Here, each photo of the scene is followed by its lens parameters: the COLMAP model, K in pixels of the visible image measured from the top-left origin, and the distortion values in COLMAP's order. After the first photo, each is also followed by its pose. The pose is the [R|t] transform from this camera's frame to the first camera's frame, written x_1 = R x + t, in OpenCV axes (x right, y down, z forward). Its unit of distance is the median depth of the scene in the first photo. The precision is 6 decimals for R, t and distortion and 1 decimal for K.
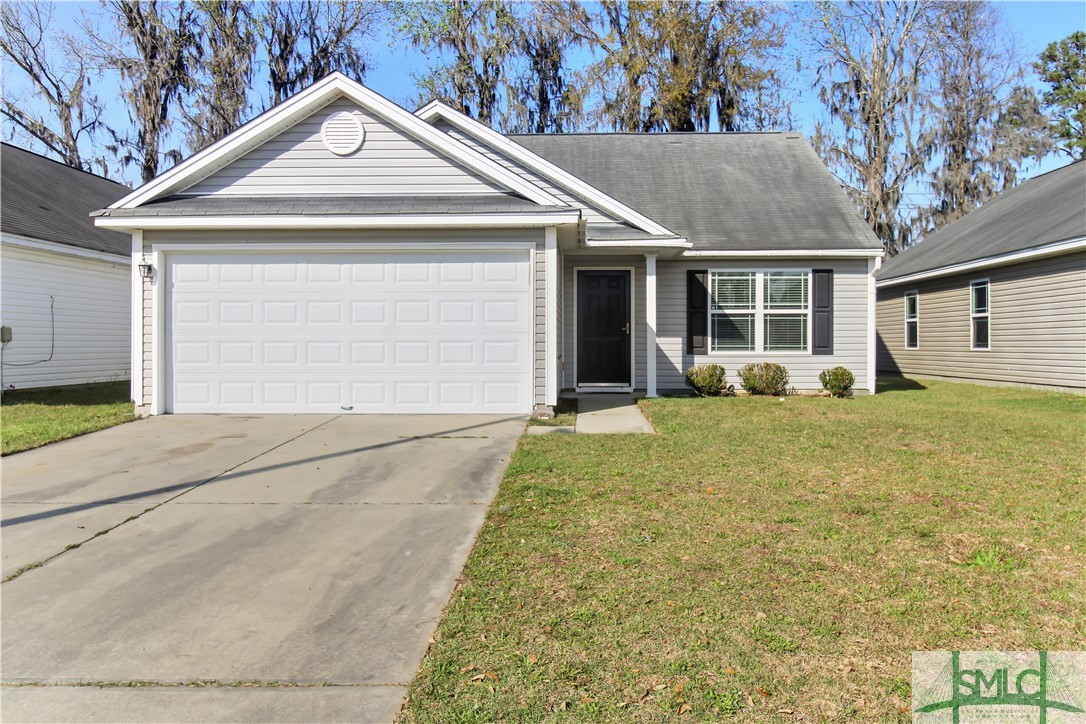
lens RADIAL K [[875.5, 0, 547.6], [0, 875.5, 362.3], [0, 0, 1]] dist [0.009214, -0.012676]
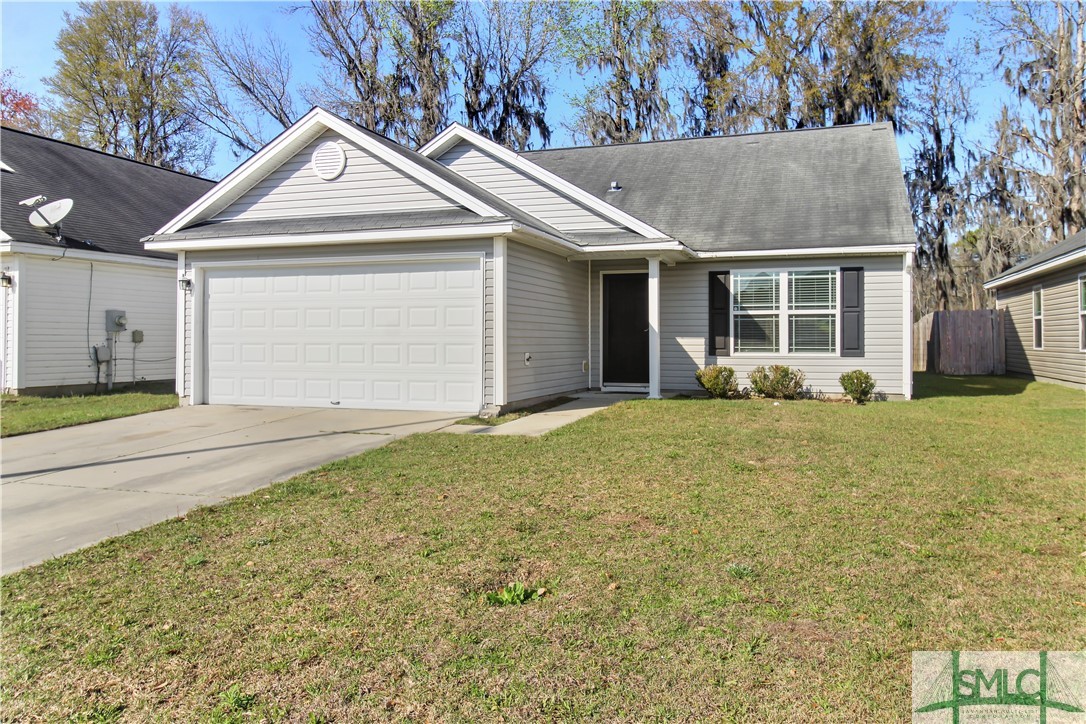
lens RADIAL K [[816.4, 0, 550.7], [0, 816.4, 342.9], [0, 0, 1]] dist [0.009133, 0.001634]
pose [[0.955801, 0.001681, -0.294011, 0.267302], [-0.006607, 0.999854, -0.015764, -0.007865], [0.293941, 0.017010, 0.955672, 0.057680]]
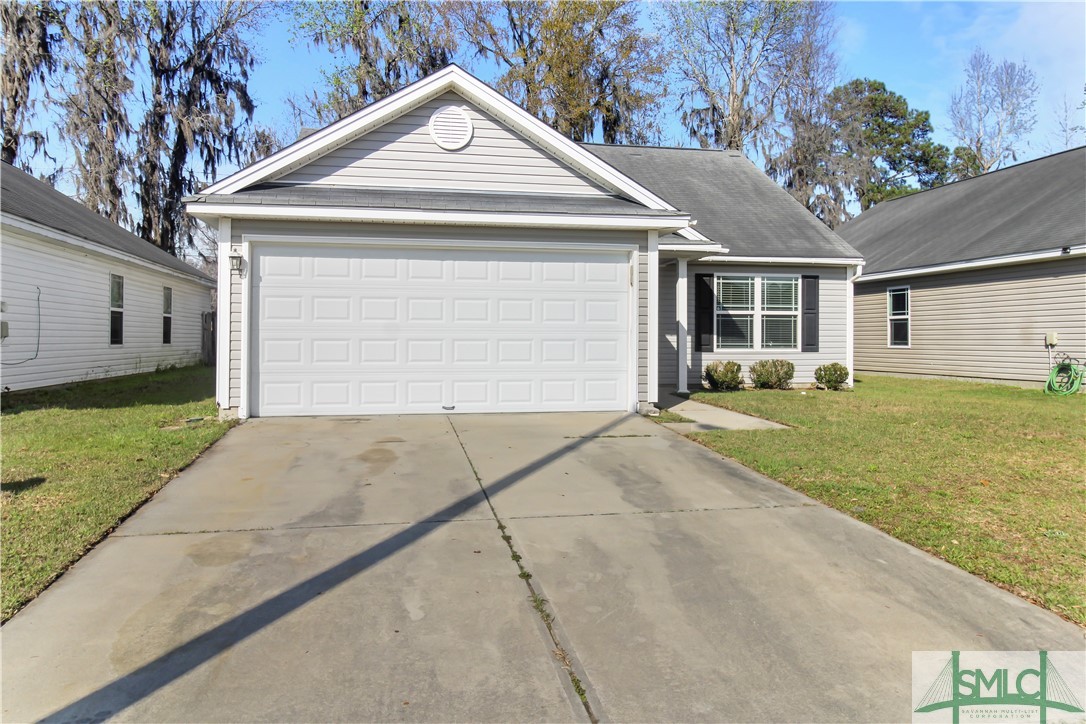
lens RADIAL K [[816.4, 0, 543.7], [0, 816.4, 343.2], [0, 0, 1]] dist [0.009133, 0.001634]
pose [[0.973717, 0.002264, 0.227751, -0.257928], [0.001198, 0.999886, -0.015064, -0.004551], [-0.227760, 0.014941, 0.973603, 0.066843]]
